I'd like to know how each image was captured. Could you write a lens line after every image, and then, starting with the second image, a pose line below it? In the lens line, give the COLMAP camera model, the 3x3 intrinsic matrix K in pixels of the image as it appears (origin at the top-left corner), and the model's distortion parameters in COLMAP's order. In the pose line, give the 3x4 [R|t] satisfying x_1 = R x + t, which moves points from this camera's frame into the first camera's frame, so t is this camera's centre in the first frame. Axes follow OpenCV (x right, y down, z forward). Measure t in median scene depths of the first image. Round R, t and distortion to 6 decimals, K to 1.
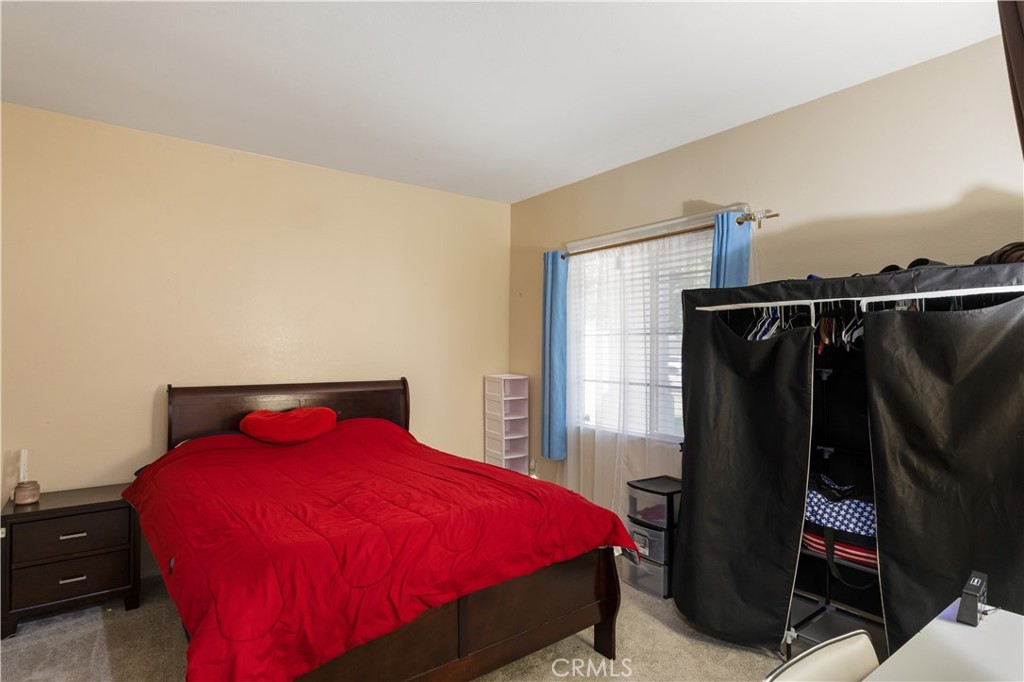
lens RADIAL K [[551.4, 0, 512.8], [0, 551.4, 346.4], [0, 0, 1]] dist [0.000370, -0.000681]
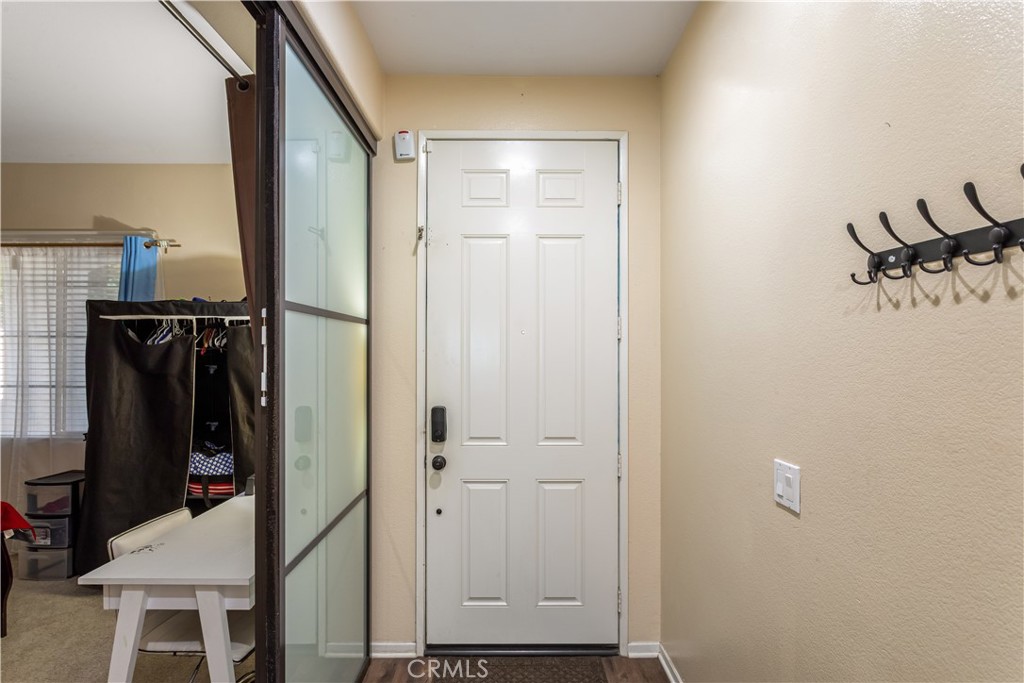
lens RADIAL K [[551.4, 0, 517.2], [0, 551.4, 349.9], [0, 0, 1]] dist [0.000370, -0.000681]
pose [[0.608669, 0.000547, 0.793424, -0.055987], [-0.001202, 0.999999, 0.000233, 0.000515], [-0.793424, -0.001096, 0.608669, -0.403142]]
